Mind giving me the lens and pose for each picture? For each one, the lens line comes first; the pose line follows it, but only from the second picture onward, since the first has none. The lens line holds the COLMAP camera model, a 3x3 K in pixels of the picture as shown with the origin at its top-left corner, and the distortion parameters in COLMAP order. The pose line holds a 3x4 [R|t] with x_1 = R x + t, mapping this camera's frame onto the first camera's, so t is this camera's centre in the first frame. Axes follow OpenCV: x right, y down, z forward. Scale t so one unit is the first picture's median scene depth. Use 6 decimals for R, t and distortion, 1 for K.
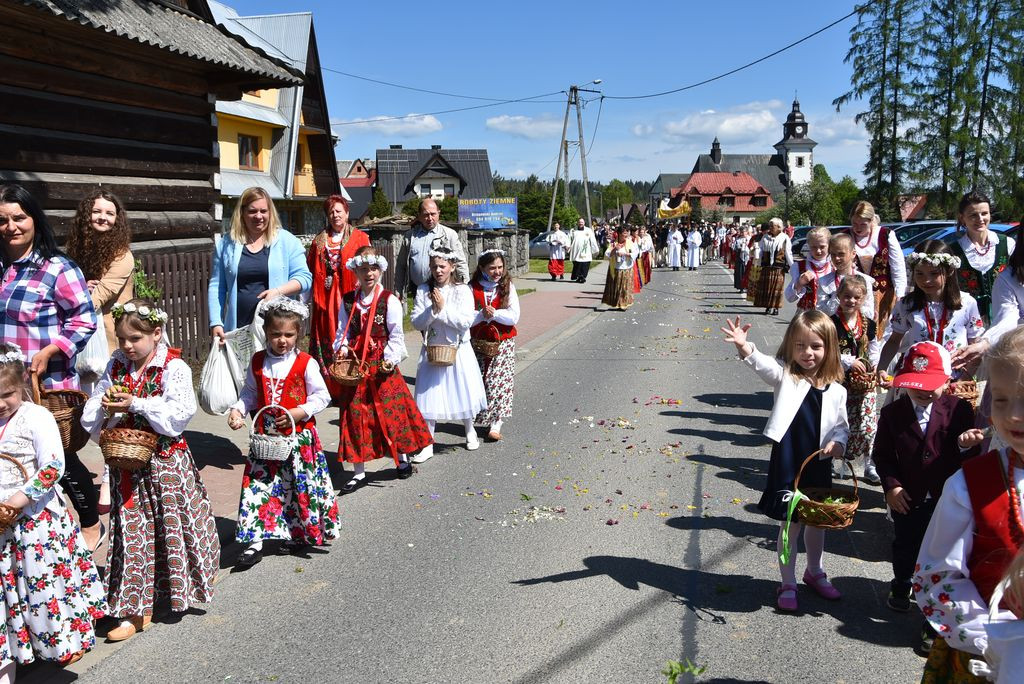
lens RADIAL K [[939.8, 0, 513.9], [0, 939.8, 344.7], [0, 0, 1]] dist [0.050337, 0.000000]
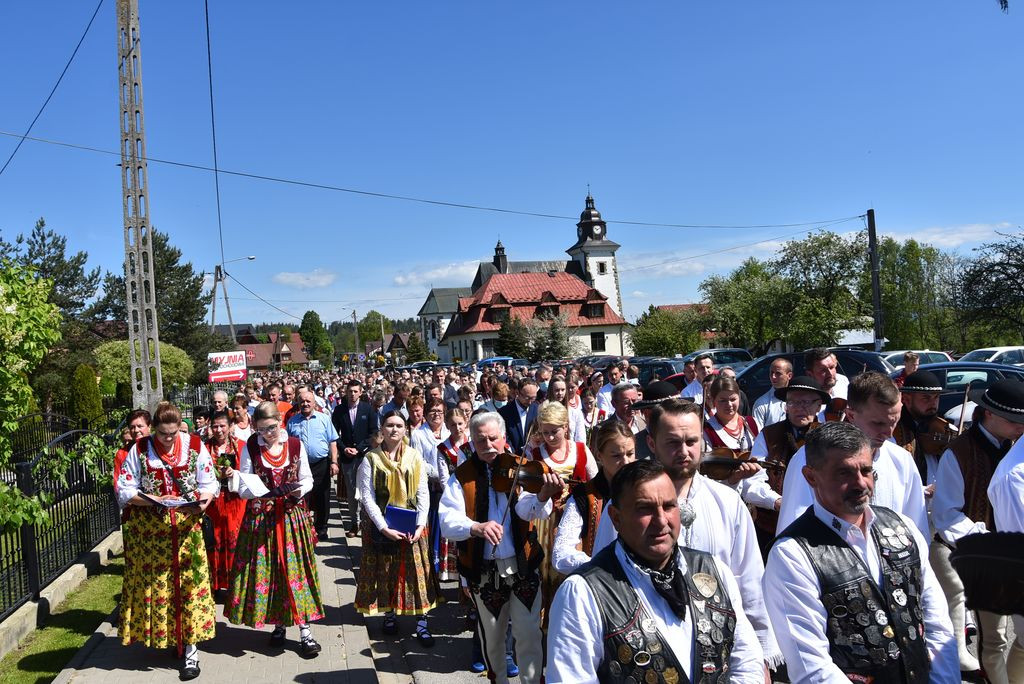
lens RADIAL K [[832.7, 0, 512.0], [0, 832.7, 339.0], [0, 0, 1]] dist [-0.104628, 0.055448]
pose [[0.961870, -0.052587, 0.268403, 0.035109], [0.091780, 0.986500, -0.135629, -0.045123], [-0.257647, 0.155091, 0.953711, 0.358031]]
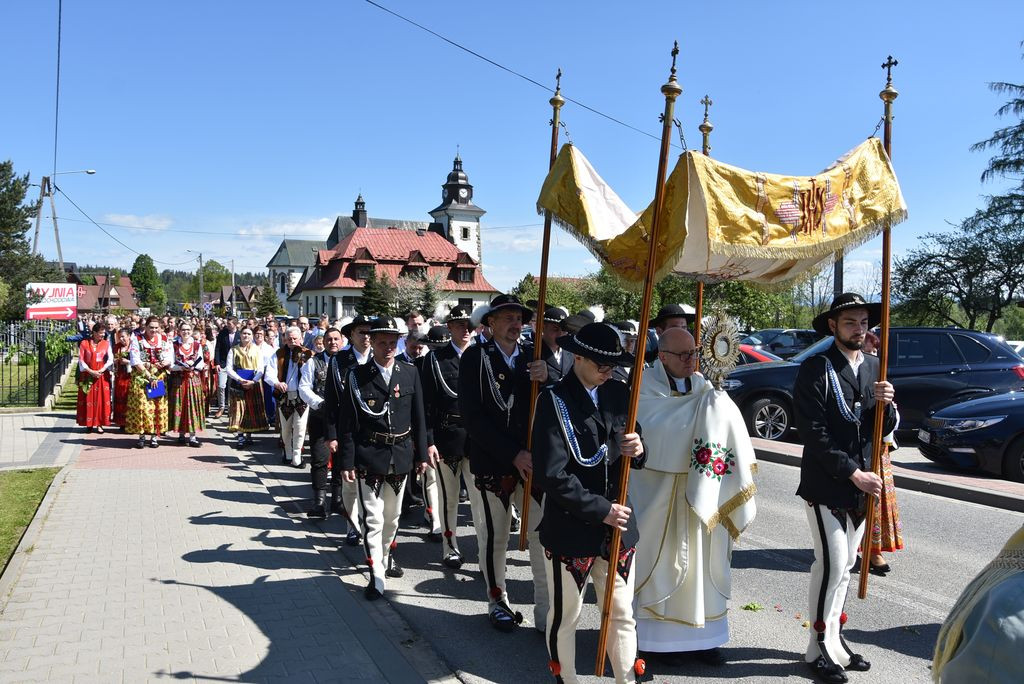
lens RADIAL K [[832.7, 0, 508.3], [0, 832.7, 344.6], [0, 0, 1]] dist [-0.104628, 0.055448]
pose [[0.896982, -0.001690, 0.442065, 0.031974], [0.040766, 0.996048, -0.078909, -0.047448], [-0.440184, 0.088801, 0.893506, 0.387828]]
